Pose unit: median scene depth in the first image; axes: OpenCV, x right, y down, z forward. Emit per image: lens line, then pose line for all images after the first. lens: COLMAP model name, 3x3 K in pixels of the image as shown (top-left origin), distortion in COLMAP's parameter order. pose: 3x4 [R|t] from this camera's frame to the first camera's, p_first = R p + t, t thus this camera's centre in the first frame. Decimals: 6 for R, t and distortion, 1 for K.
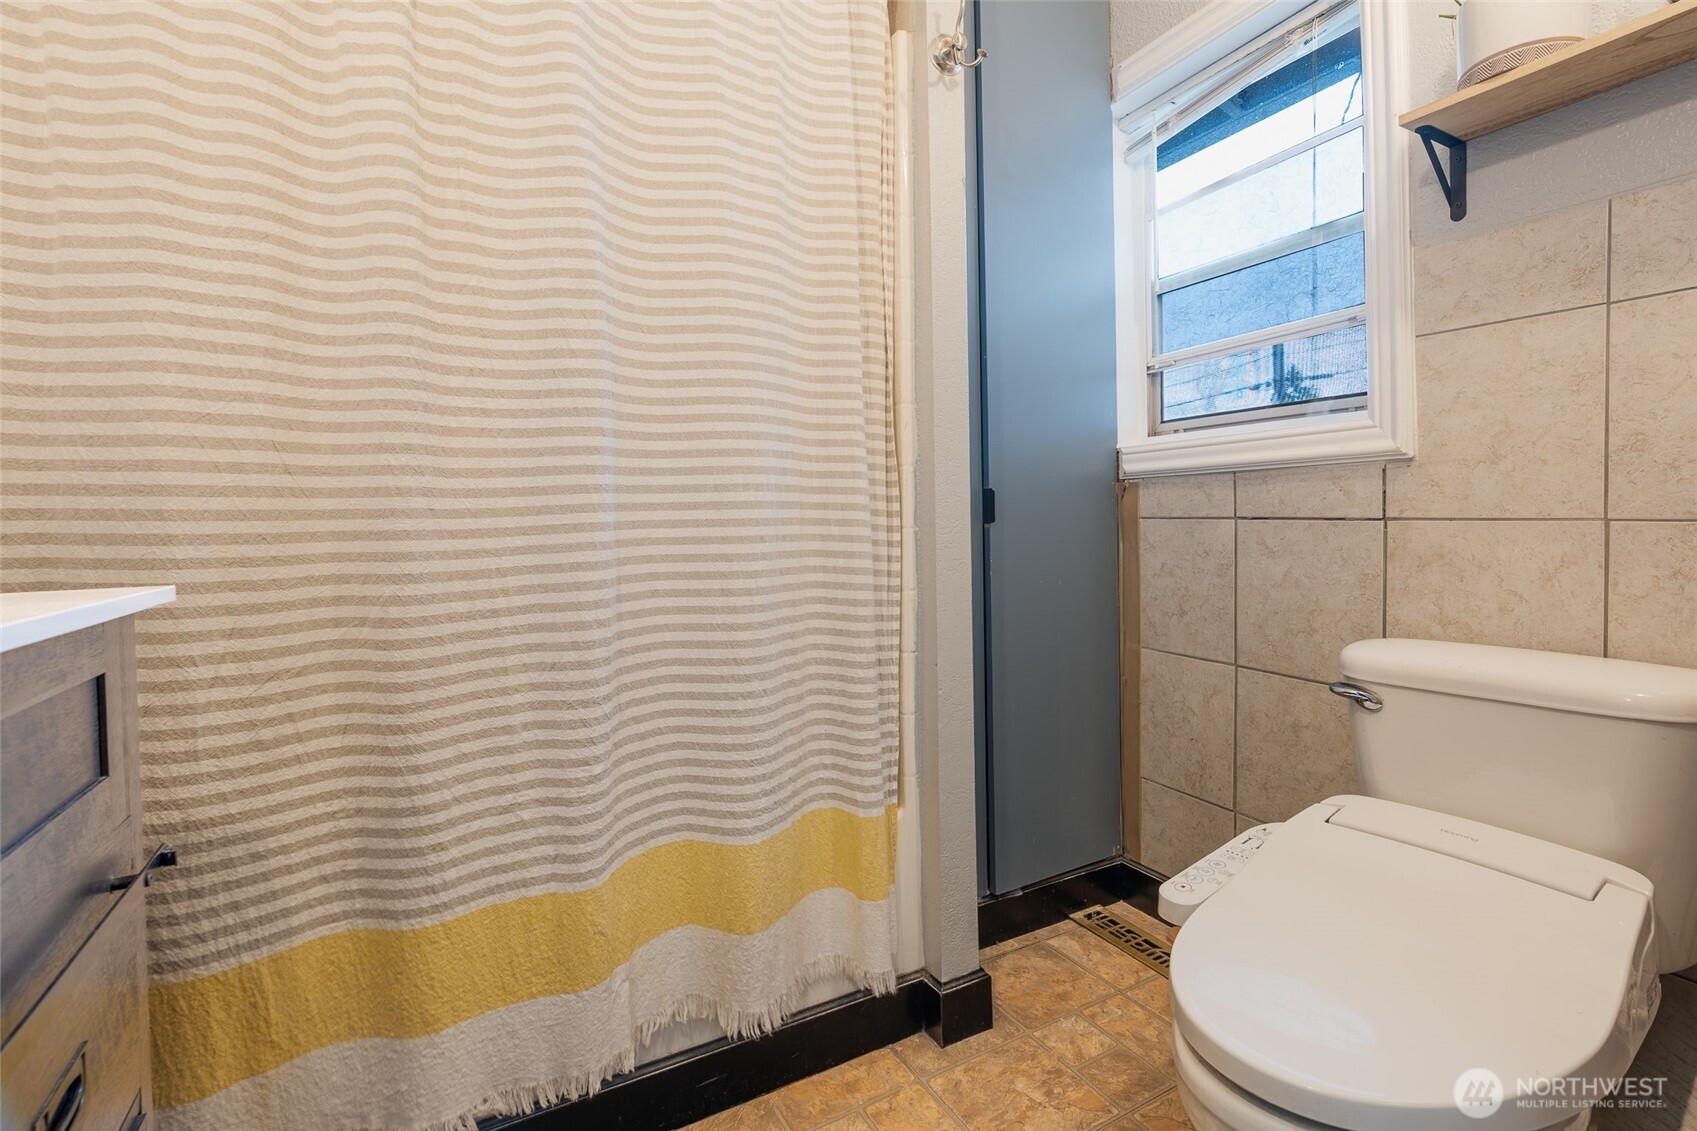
lens RADIAL K [[799.0, 0, 848.5], [0, 799.0, 565.5], [0, 0, 1]] dist [-0.022850, 0.016626]
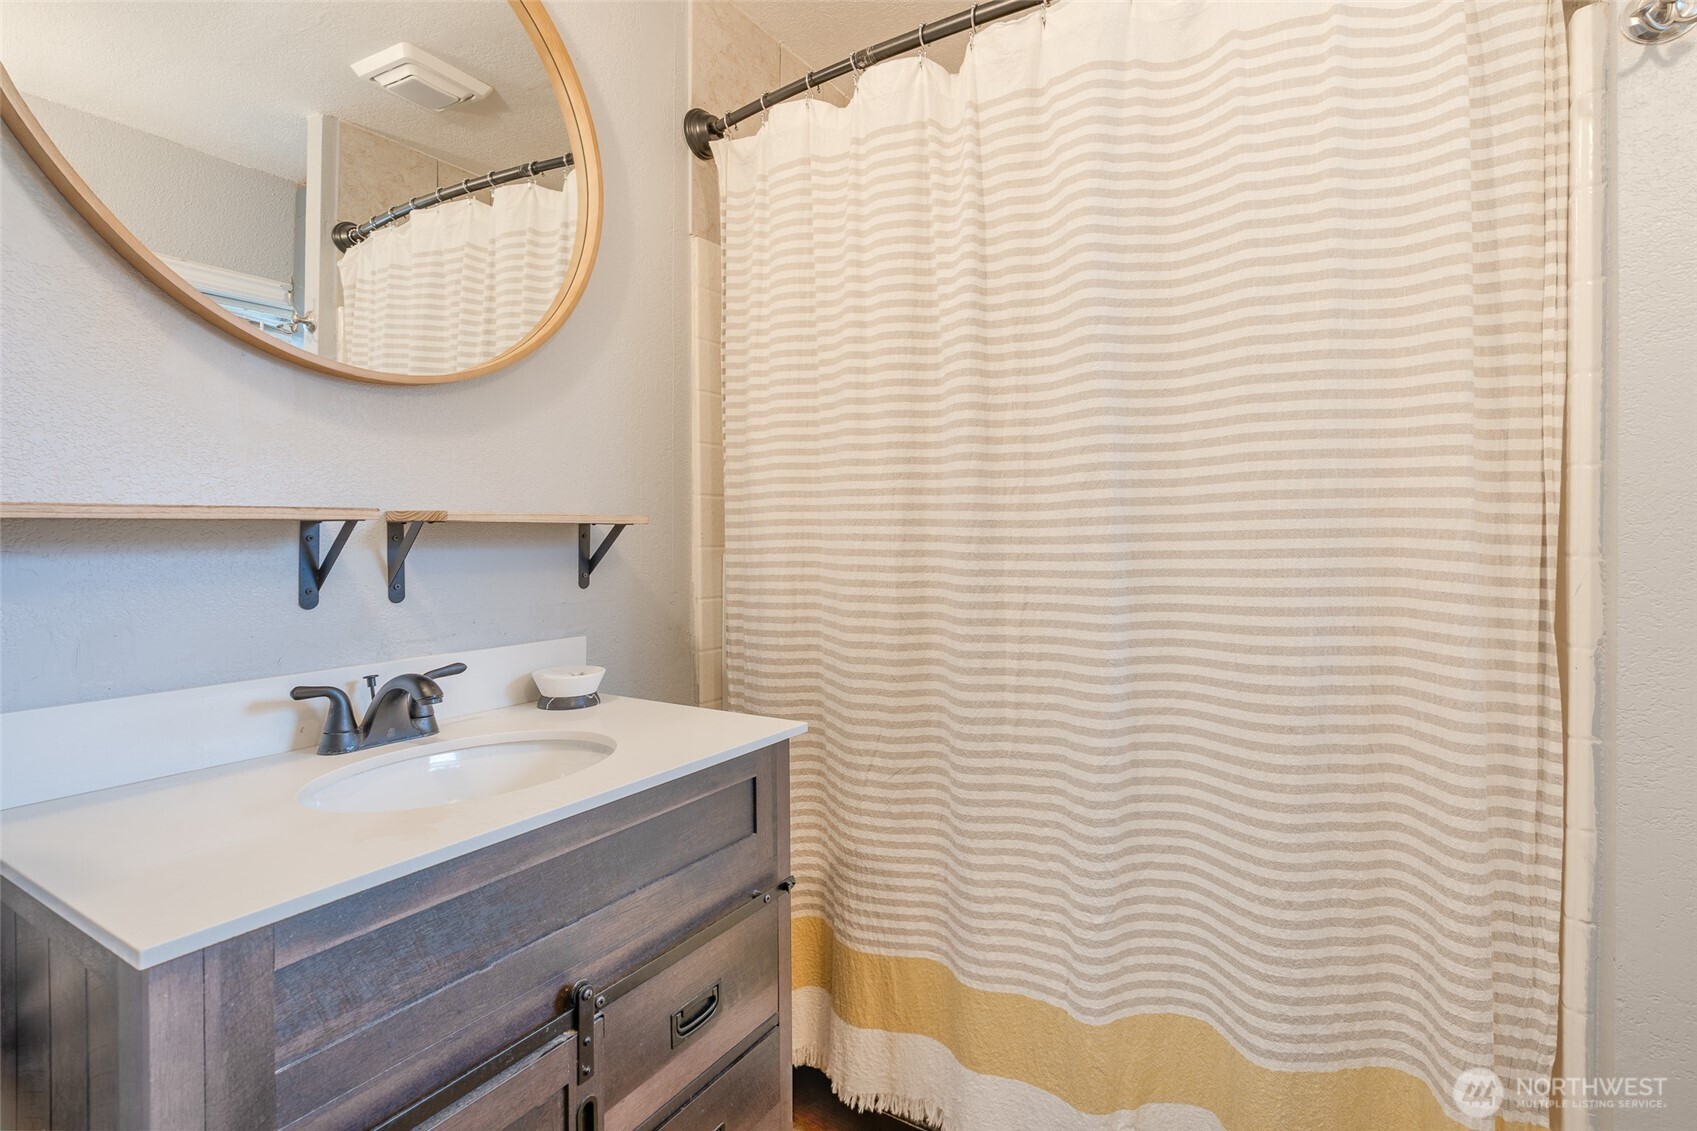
lens RADIAL K [[799.0, 0, 848.5], [0, 799.0, 565.5], [0, 0, 1]] dist [-0.022850, 0.016626]
pose [[0.493538, 0.034897, -0.869024, 0.488624], [-0.030491, 0.999275, 0.022810, -0.266161], [0.869189, 0.015240, 0.494244, 0.180319]]
